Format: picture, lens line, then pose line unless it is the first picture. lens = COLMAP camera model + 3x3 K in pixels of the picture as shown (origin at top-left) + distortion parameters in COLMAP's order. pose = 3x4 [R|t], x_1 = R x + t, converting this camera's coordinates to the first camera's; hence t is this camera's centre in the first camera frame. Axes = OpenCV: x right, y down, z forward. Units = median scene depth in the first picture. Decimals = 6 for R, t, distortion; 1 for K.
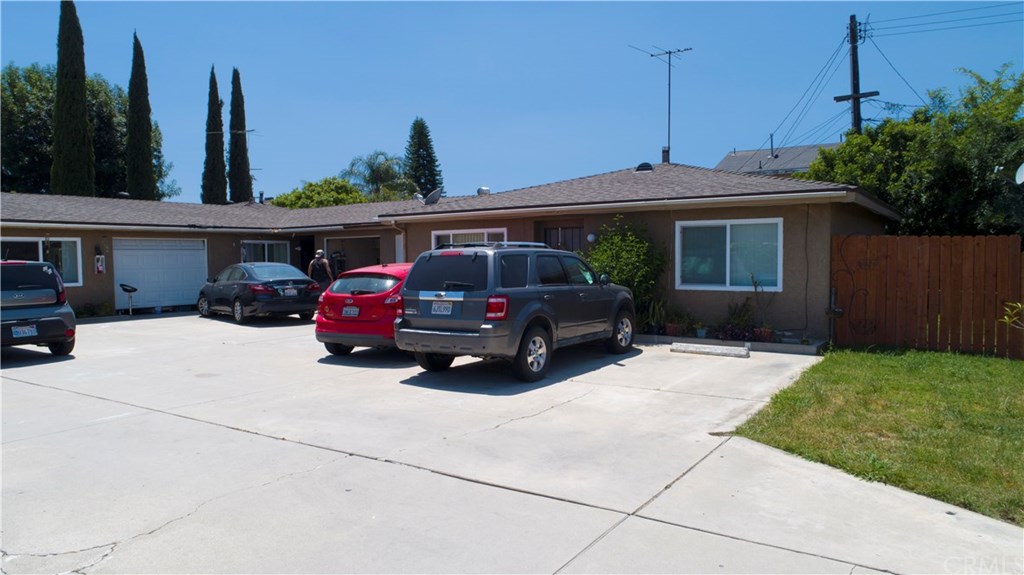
lens RADIAL K [[680.6, 0, 512.0], [0, 680.6, 287.5], [0, 0, 1]] dist [0.000897, 0.003320]
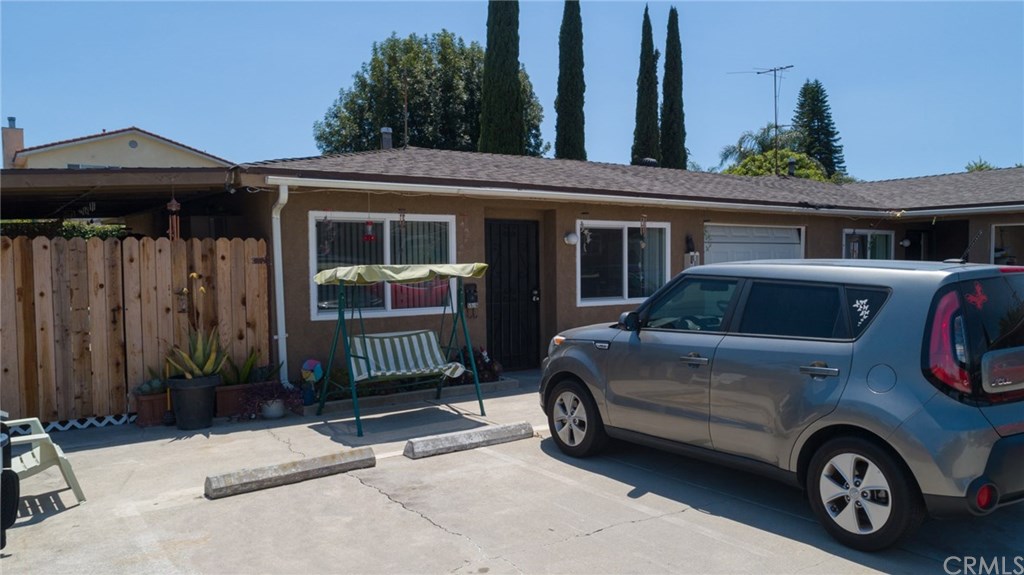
lens RADIAL K [[680.6, 0, 512.0], [0, 680.6, 287.5], [0, 0, 1]] dist [0.000897, 0.003320]
pose [[0.955097, 0.022611, -0.295428, -0.476929], [-0.022101, 0.999743, 0.005066, -0.011789], [0.295466, 0.001691, 0.955352, 0.300924]]
